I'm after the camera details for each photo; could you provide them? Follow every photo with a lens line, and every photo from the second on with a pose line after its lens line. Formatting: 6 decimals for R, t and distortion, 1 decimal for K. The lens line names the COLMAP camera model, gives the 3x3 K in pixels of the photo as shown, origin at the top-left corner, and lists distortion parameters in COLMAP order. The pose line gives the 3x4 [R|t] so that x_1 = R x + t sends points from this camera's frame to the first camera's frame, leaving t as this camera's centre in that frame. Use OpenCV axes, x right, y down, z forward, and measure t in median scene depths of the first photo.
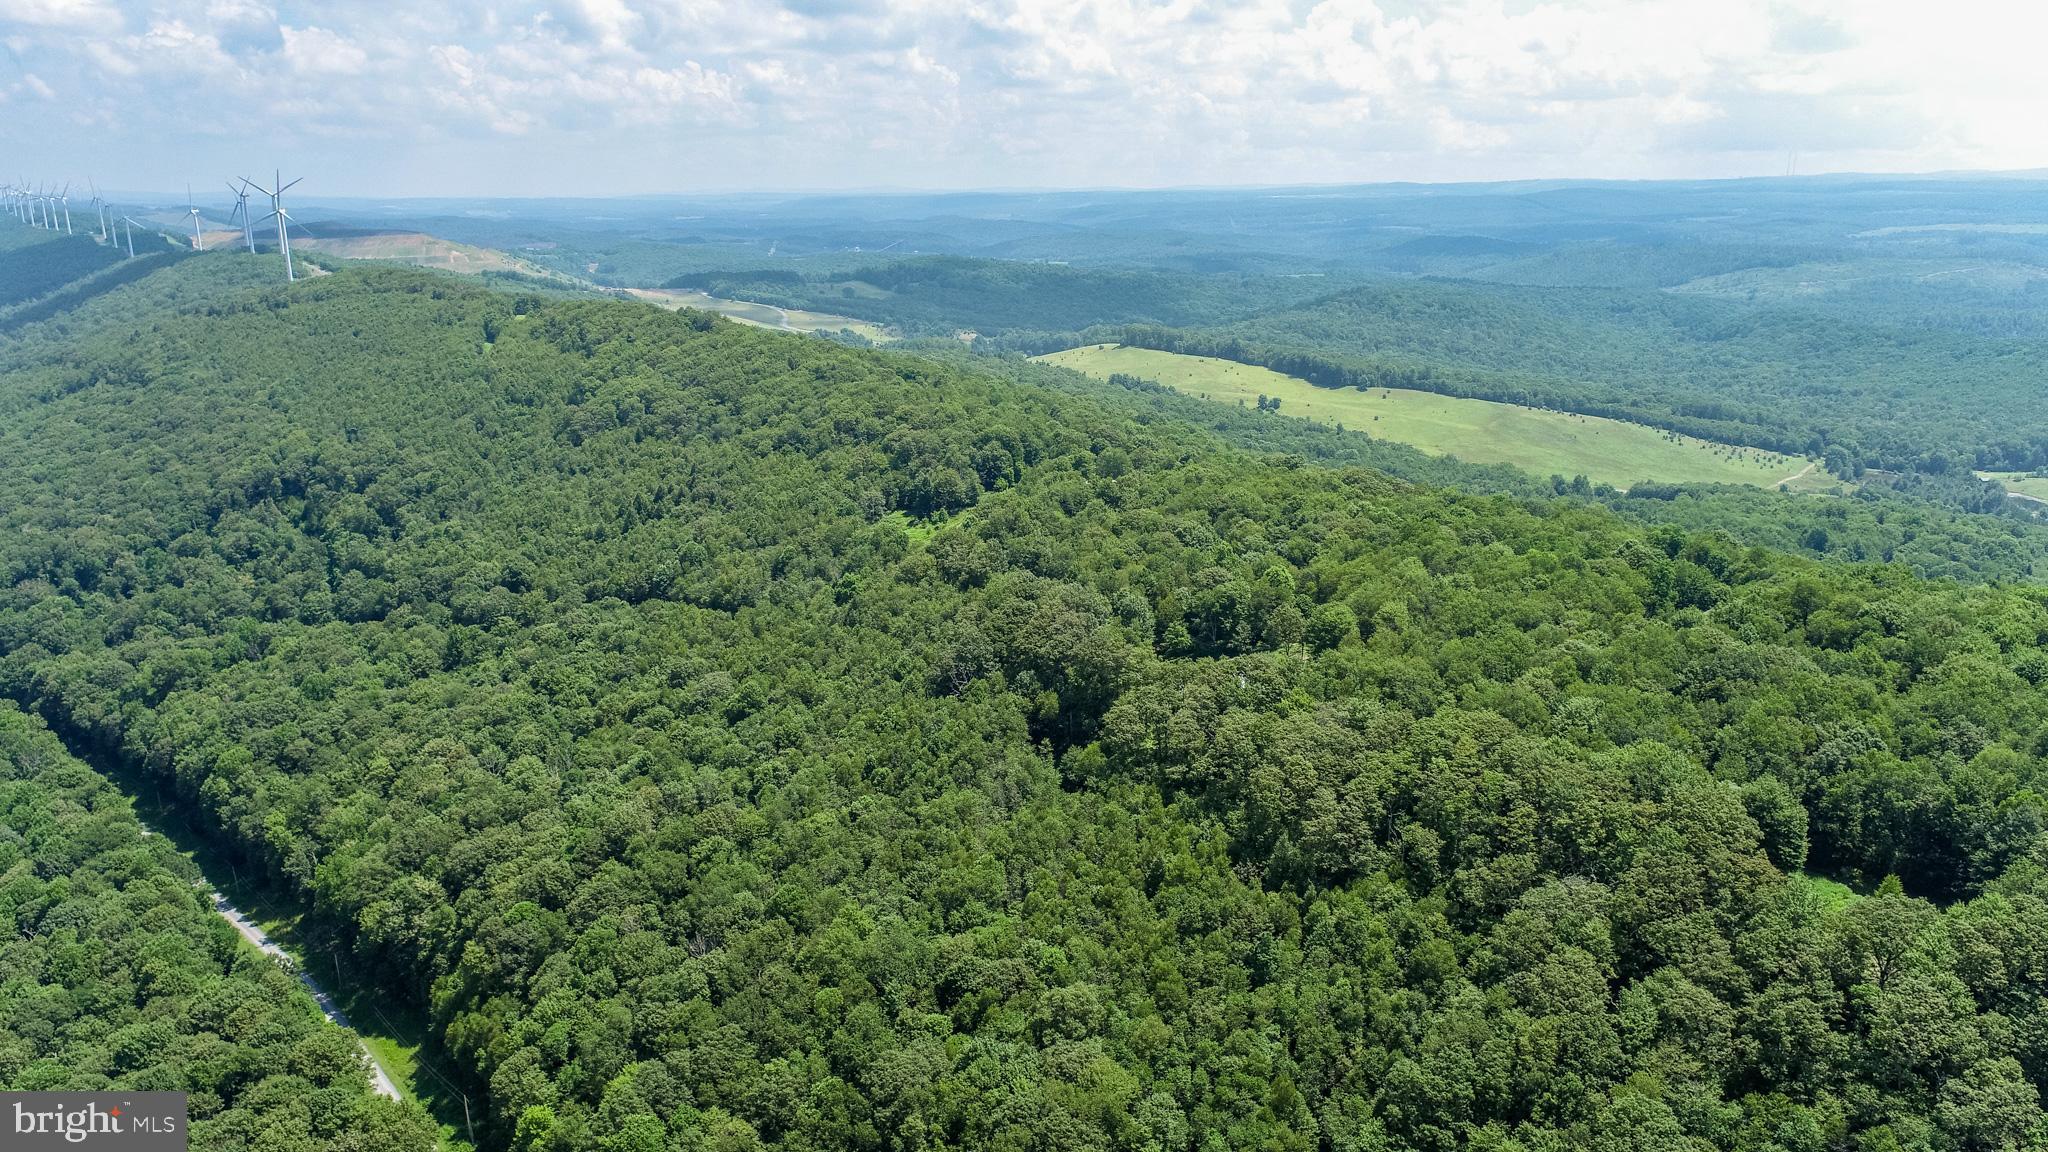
lens RADIAL K [[1383.7, 0, 1018.6], [0, 1383.7, 578.6], [0, 0, 1]] dist [-0.014795, 0.006888]
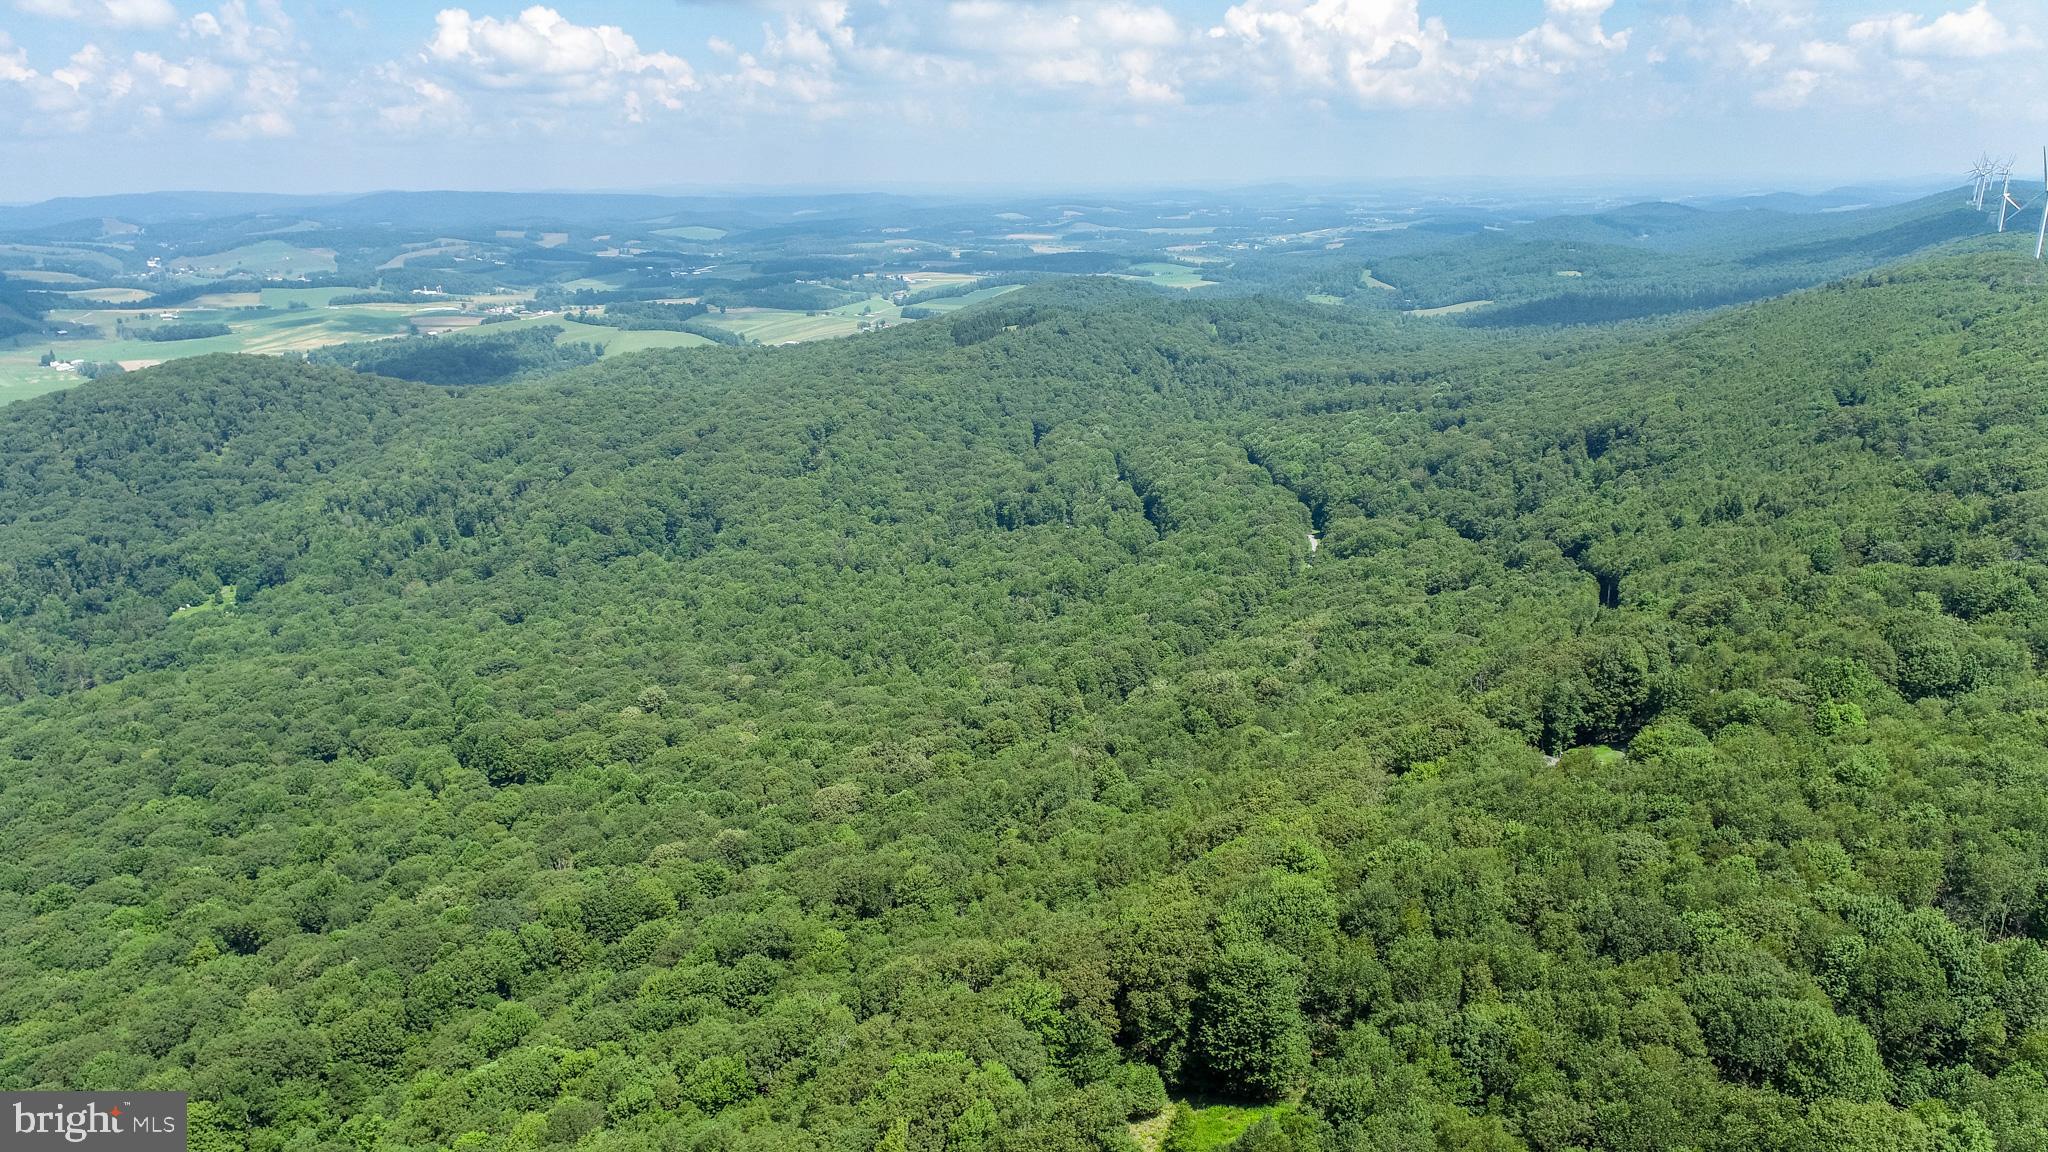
lens RADIAL K [[1383.7, 0, 1018.6], [0, 1383.7, 578.6], [0, 0, 1]] dist [-0.014795, 0.006888]
pose [[0.296661, 0.267113, -0.916866, 0.113523], [-0.251622, 0.948024, 0.194775, -0.016479], [0.921237, 0.172921, 0.348453, 0.056488]]
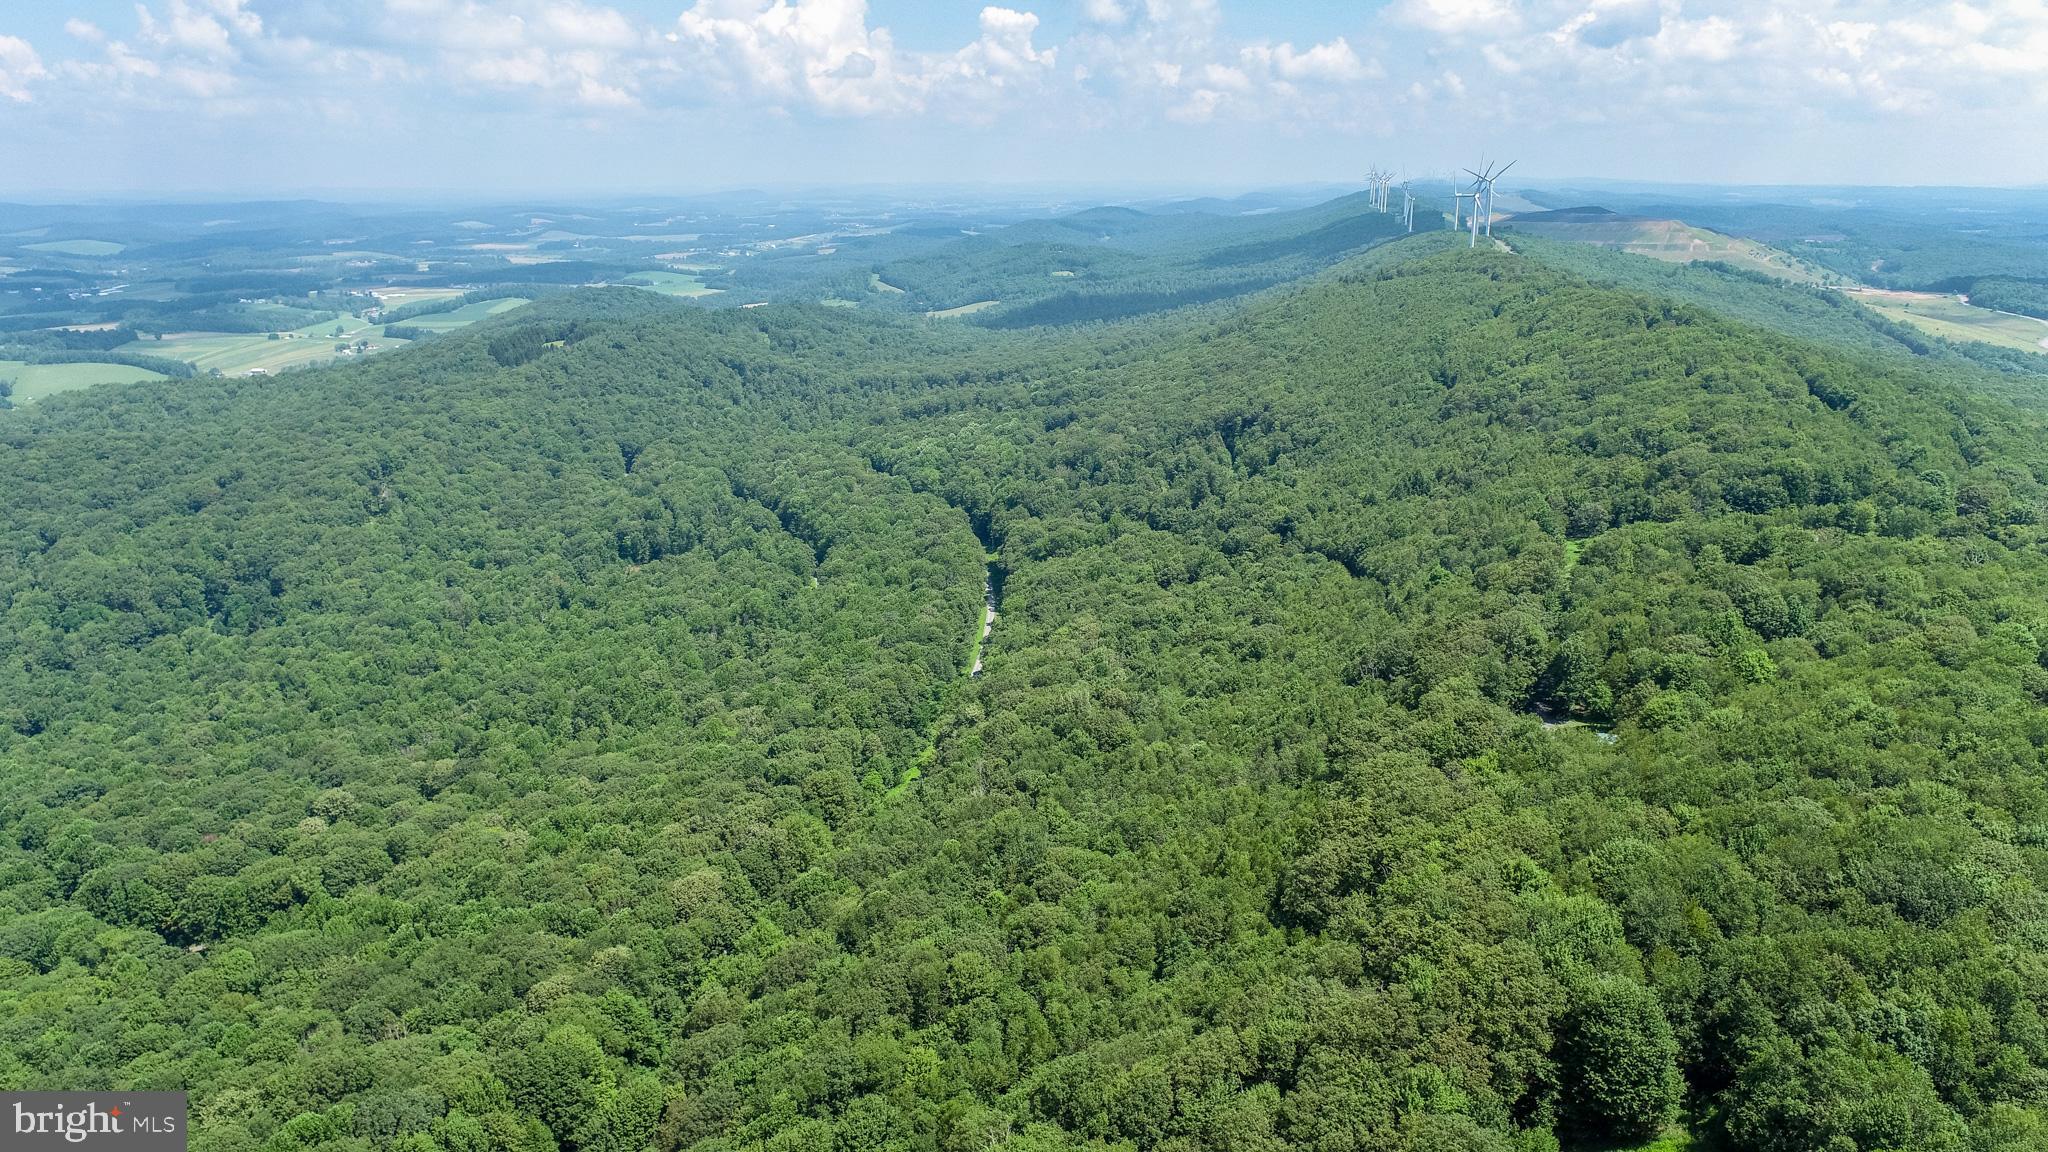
lens RADIAL K [[1383.7, 0, 1018.6], [0, 1383.7, 578.6], [0, 0, 1]] dist [-0.014795, 0.006888]
pose [[0.623532, 0.217455, -0.750946, 0.083266], [-0.210246, 0.971794, 0.106834, -0.007361], [0.752997, 0.091269, 0.651664, 0.025279]]
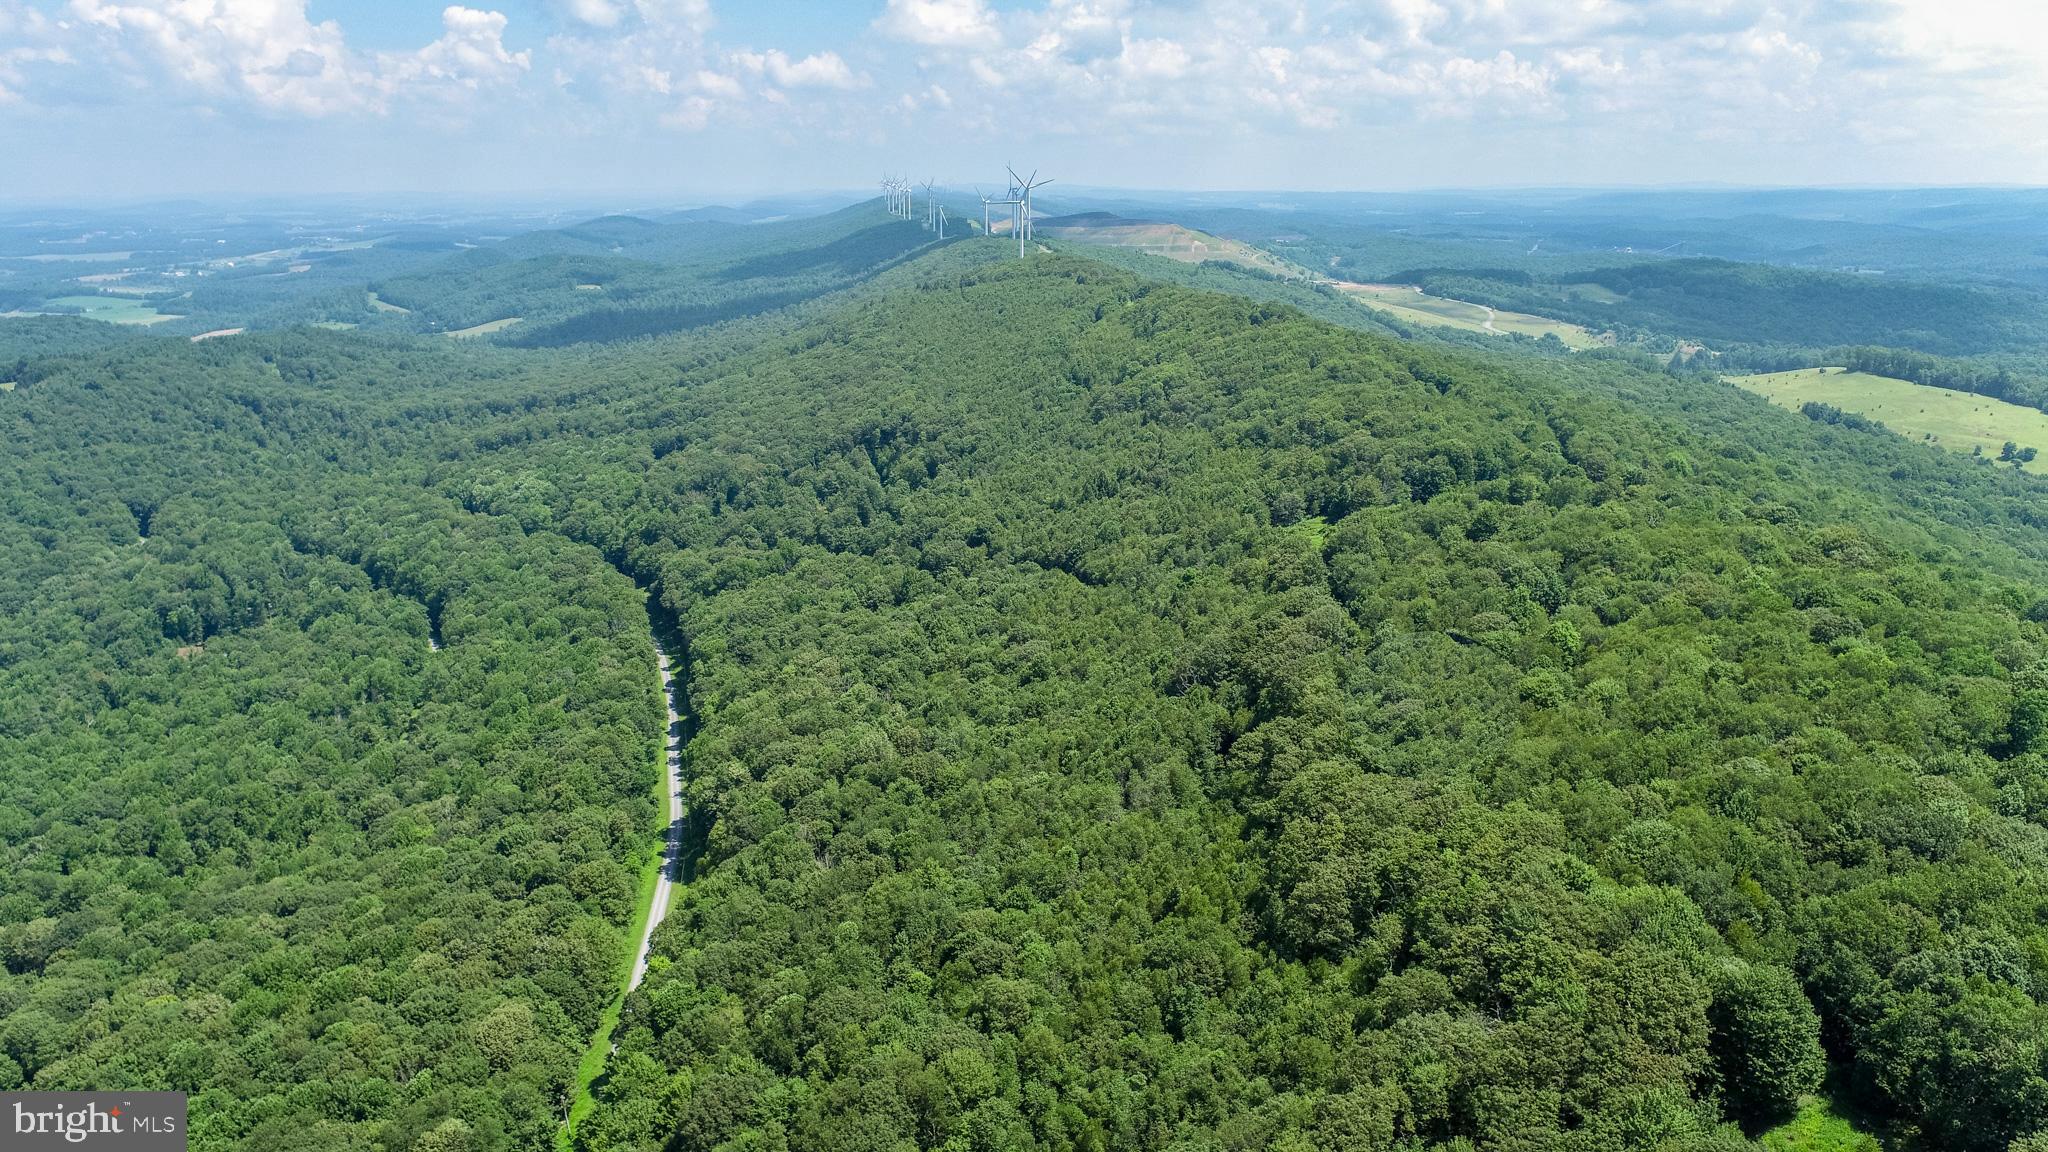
lens RADIAL K [[1382.2, 0, 1020.0], [0, 1382.2, 583.0], [0, 0, 1]] dist [-0.014627, 0.004928]
pose [[0.853548, 0.144333, -0.500623, 0.053290], [-0.140744, 0.989015, 0.045176, -0.003963], [0.501644, 0.031900, 0.864486, 0.012852]]
